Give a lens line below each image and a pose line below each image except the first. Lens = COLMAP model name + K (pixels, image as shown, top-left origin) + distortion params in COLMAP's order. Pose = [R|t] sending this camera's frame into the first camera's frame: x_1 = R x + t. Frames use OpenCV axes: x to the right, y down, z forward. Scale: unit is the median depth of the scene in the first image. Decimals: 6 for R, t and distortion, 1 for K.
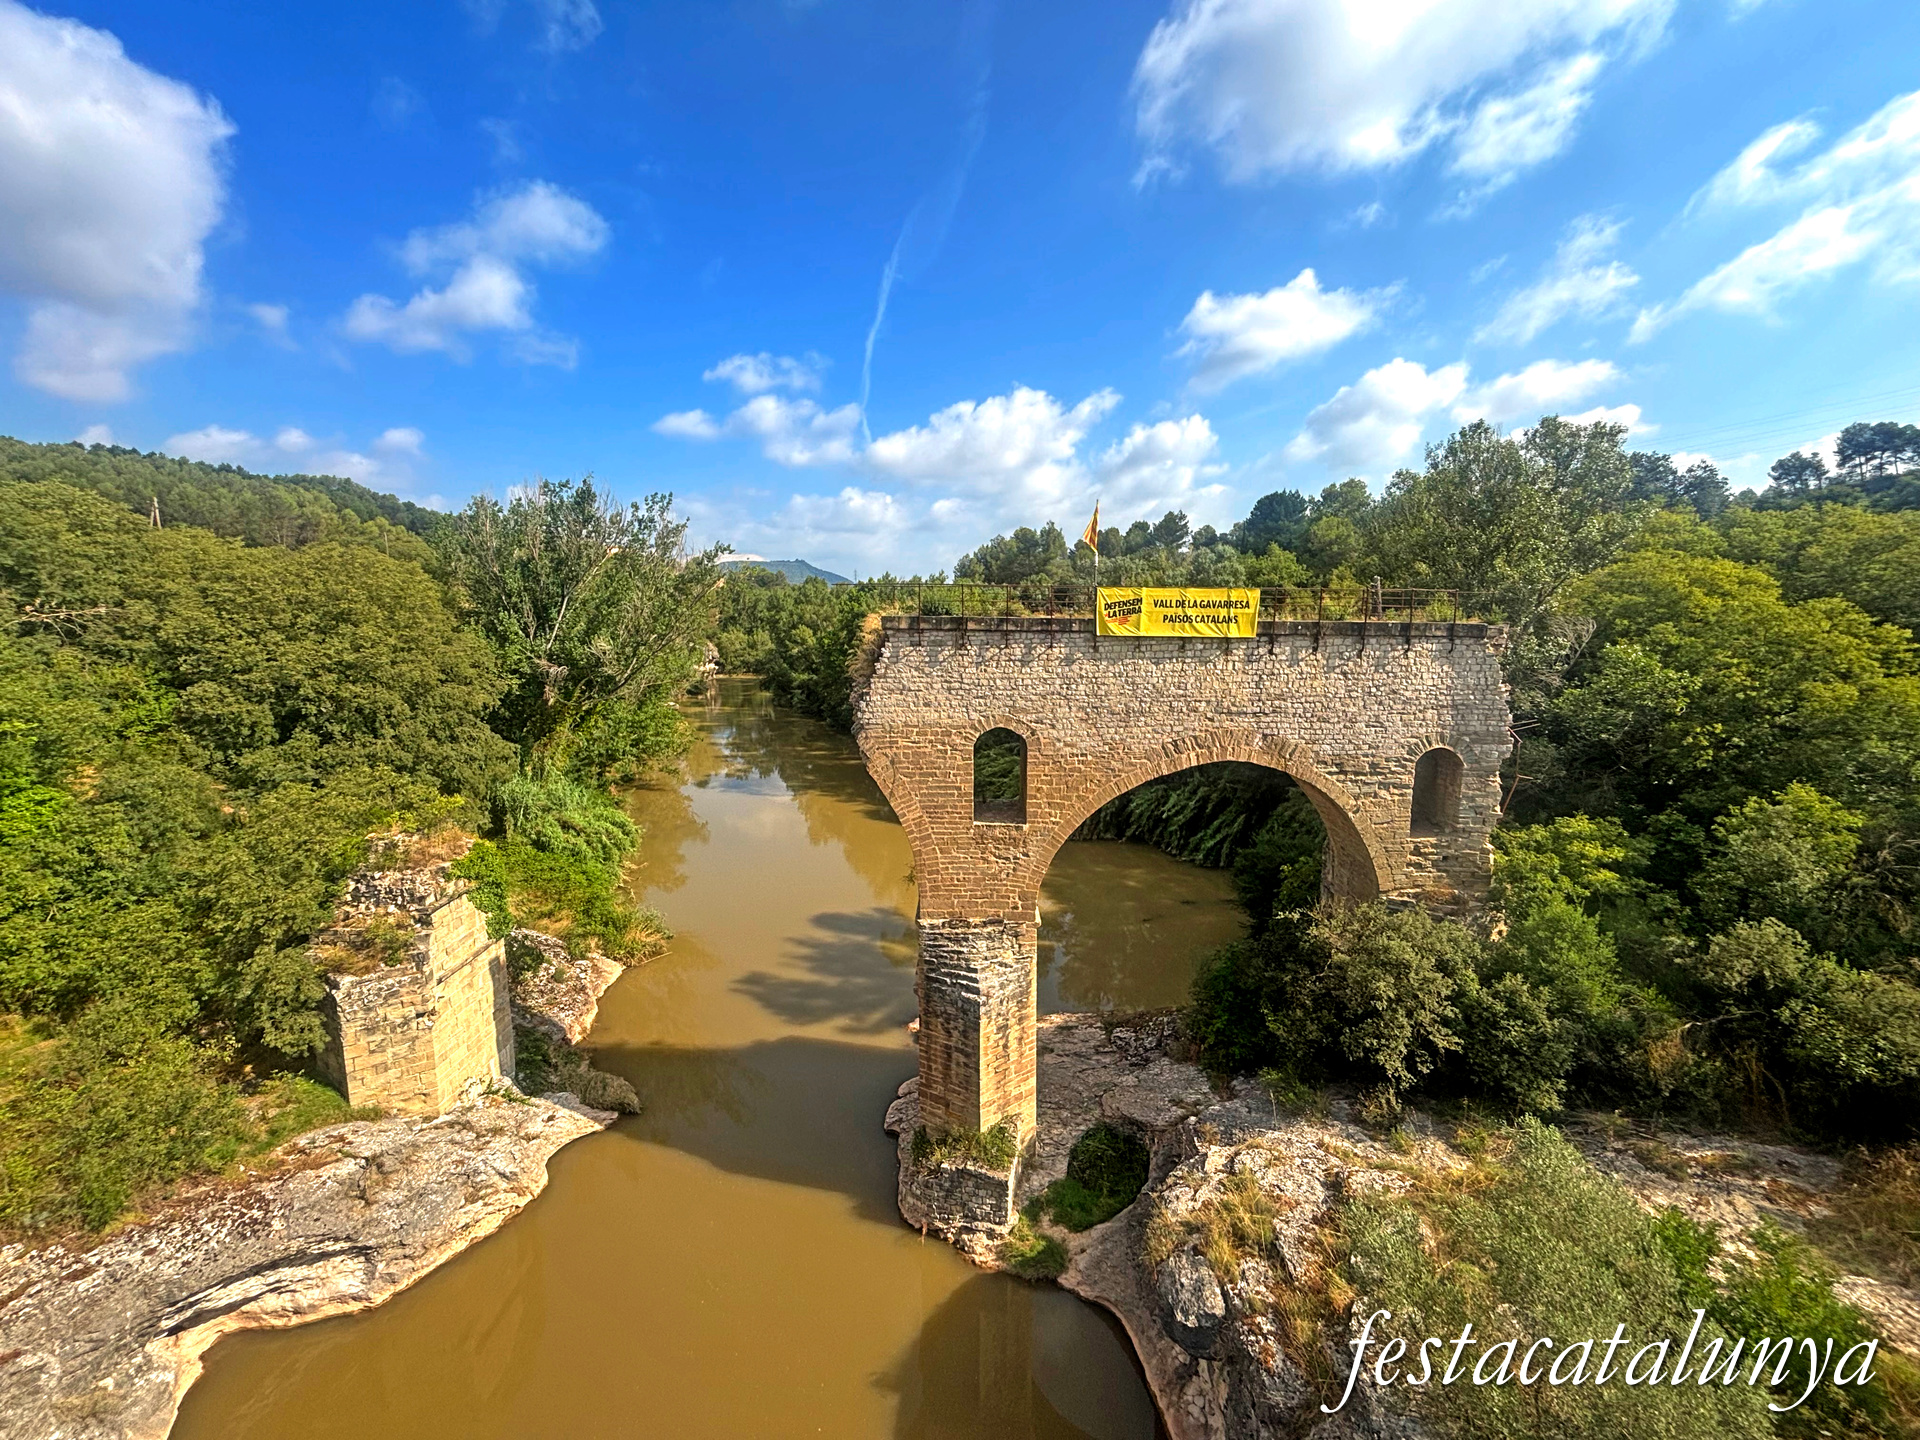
lens RADIAL K [[781.4, 0, 960.0], [0, 781.4, 720.0], [0, 0, 1]] dist [0.000500, 0.000034]
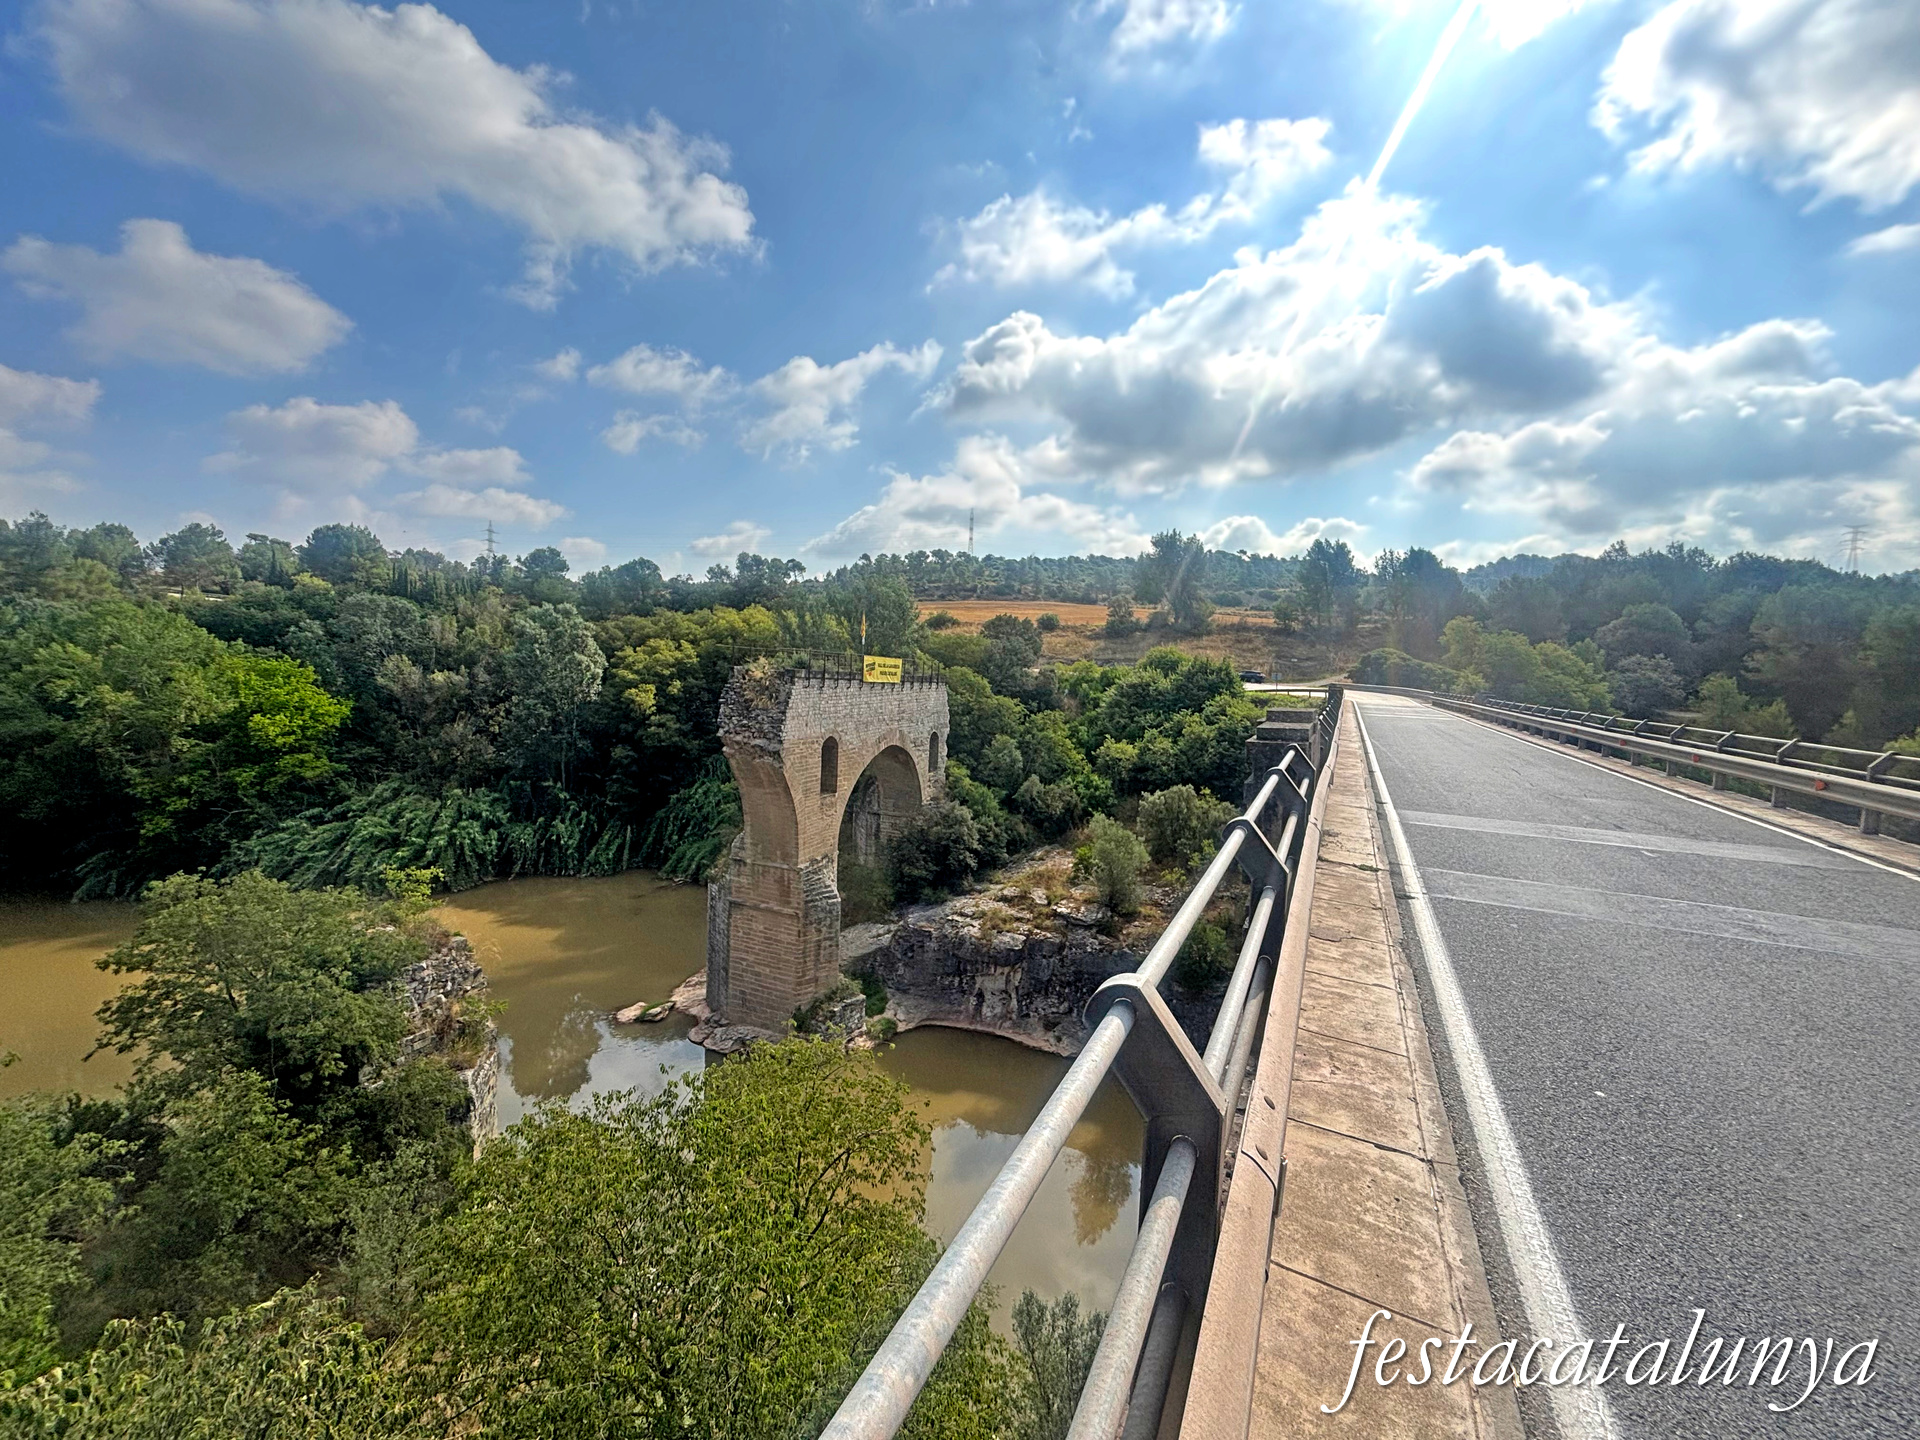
lens RADIAL K [[781.4, 0, 960.0], [0, 781.4, 720.0], [0, 0, 1]] dist [0.000500, 0.000034]
pose [[0.354277, -0.051340, 0.933730, -1.428675], [0.102528, 0.994605, 0.015786, -0.023767], [-0.929503, 0.090141, 0.357629, 0.134275]]
